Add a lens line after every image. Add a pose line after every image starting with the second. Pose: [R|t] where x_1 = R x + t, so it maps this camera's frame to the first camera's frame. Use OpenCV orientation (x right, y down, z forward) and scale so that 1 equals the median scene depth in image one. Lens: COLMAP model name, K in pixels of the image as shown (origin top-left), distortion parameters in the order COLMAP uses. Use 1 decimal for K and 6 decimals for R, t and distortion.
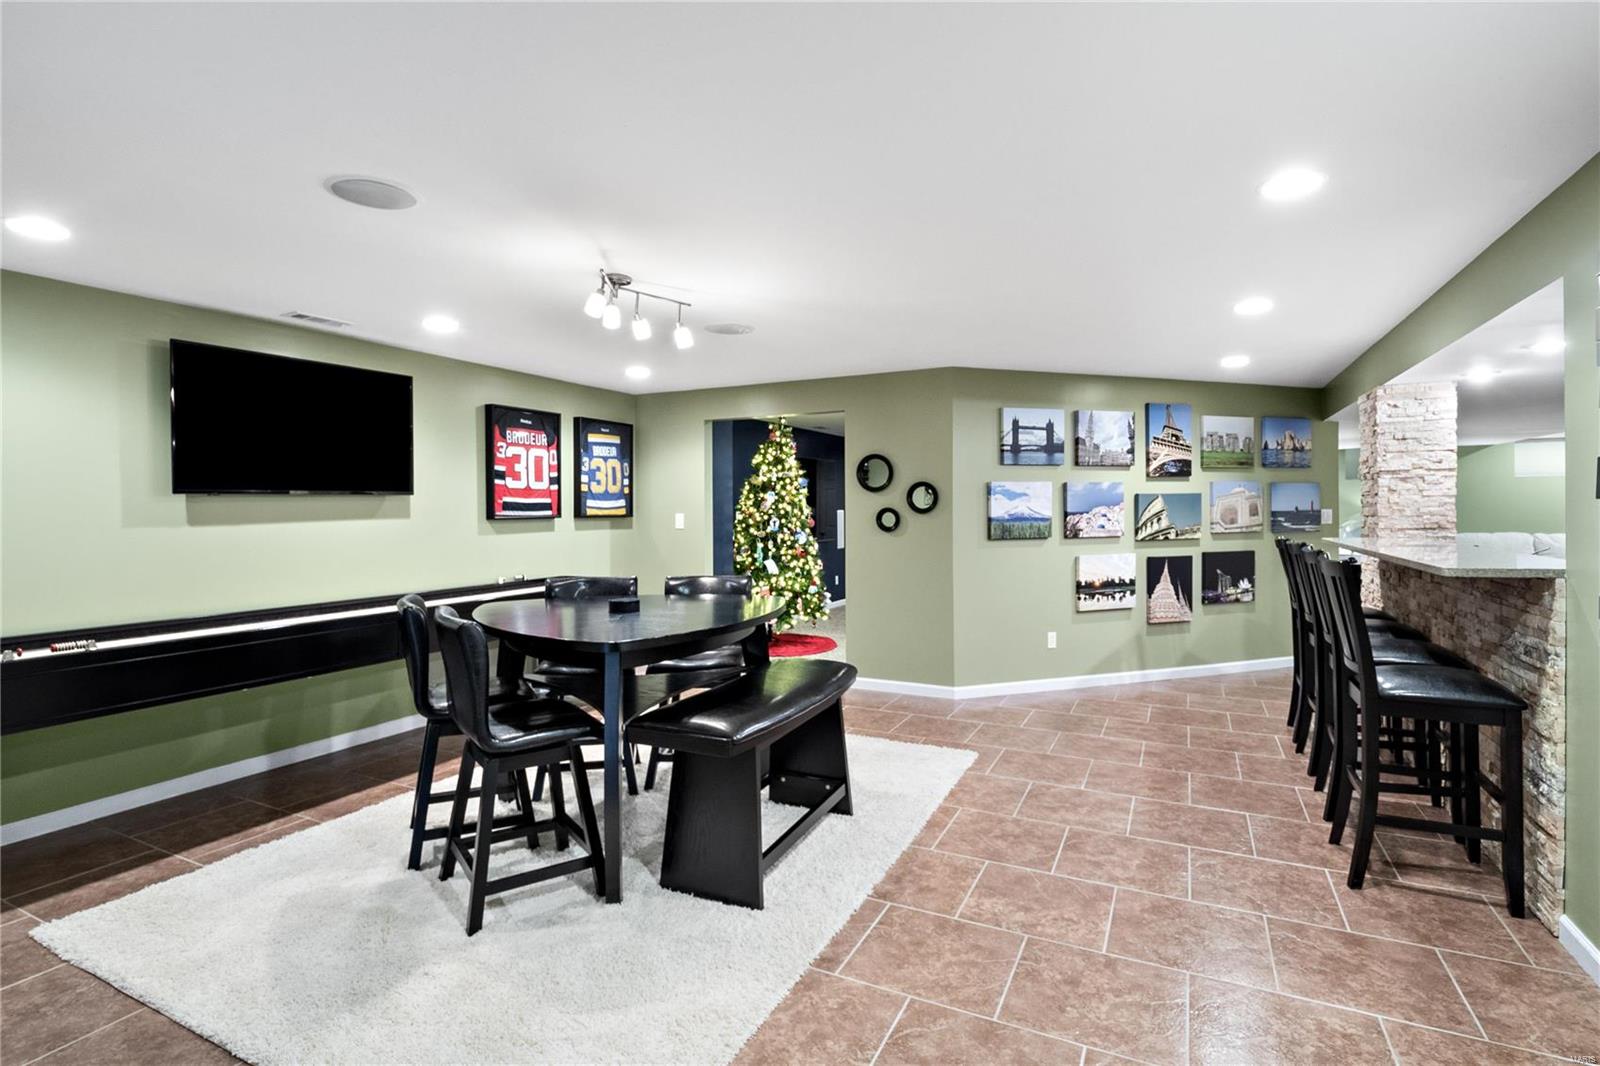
lens RADIAL K [[747.1, 0, 803.3], [0, 747.1, 519.2], [0, 0, 1]] dist [-0.001215, -0.000361]
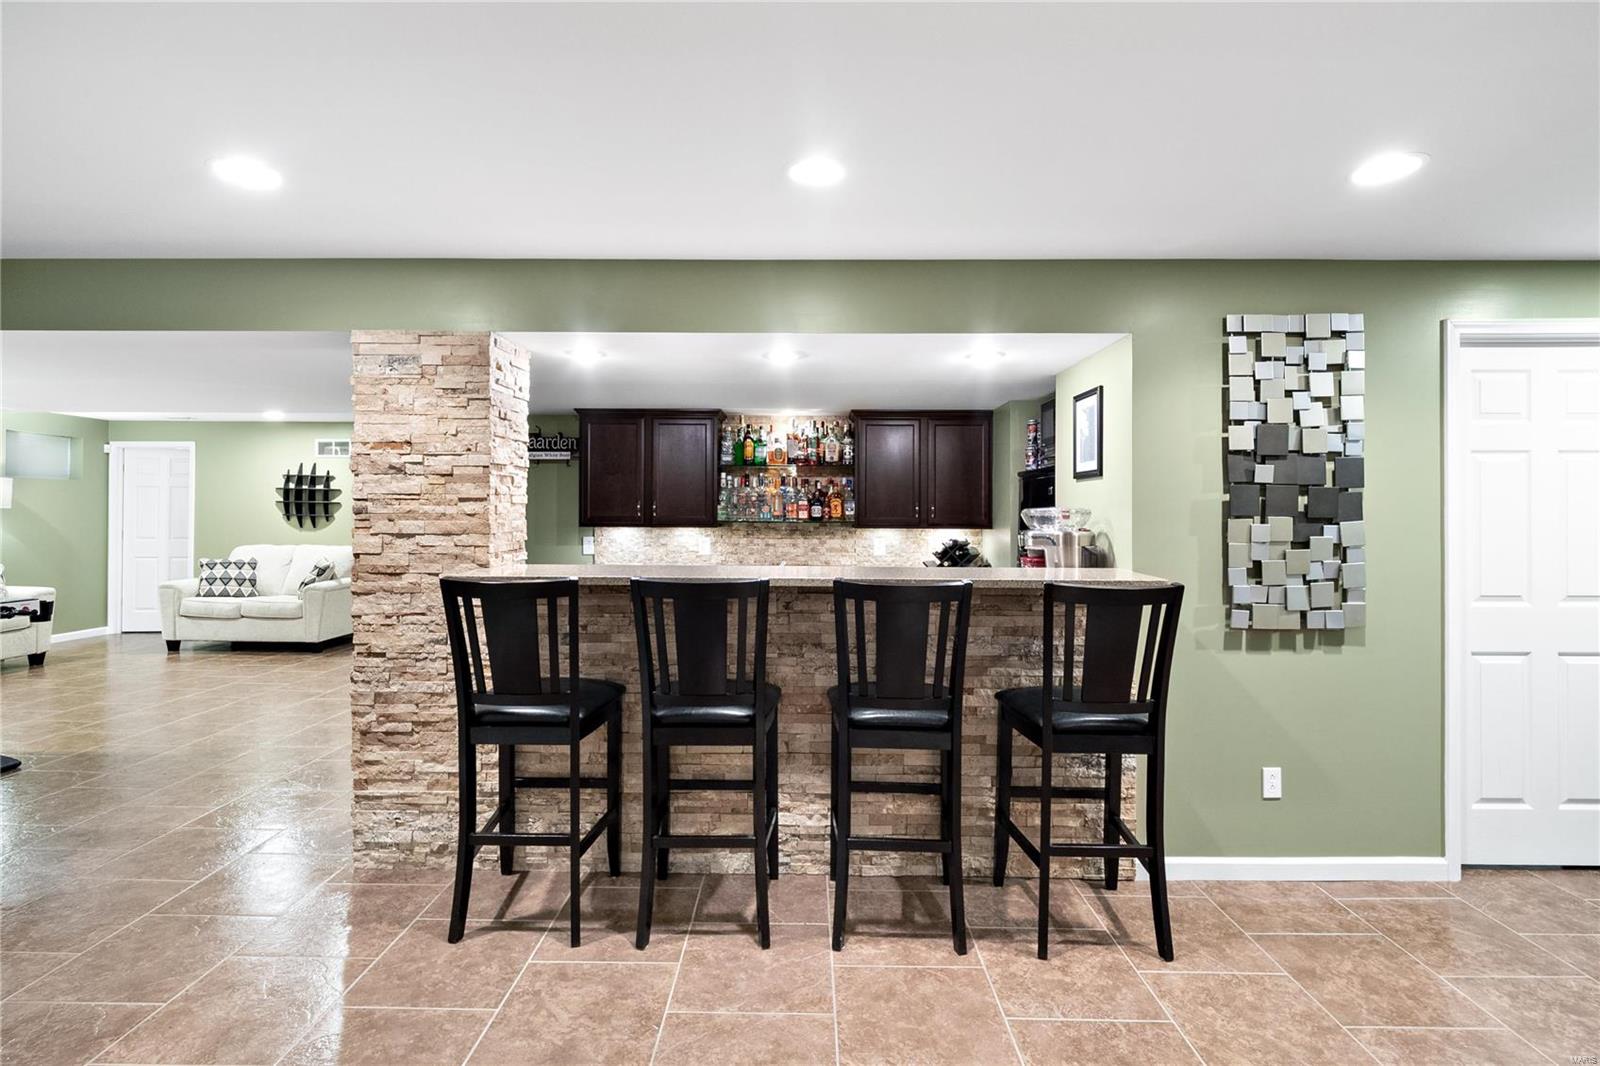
lens RADIAL K [[747.1, 0, 802.2], [0, 747.1, 522.3], [0, 0, 1]] dist [-0.001215, -0.000361]
pose [[-0.446656, 0.000991, 0.894705, 0.140521], [0.005126, 0.999986, 0.001451, -0.027605], [-0.894691, 0.005234, -0.446655, 1.801061]]
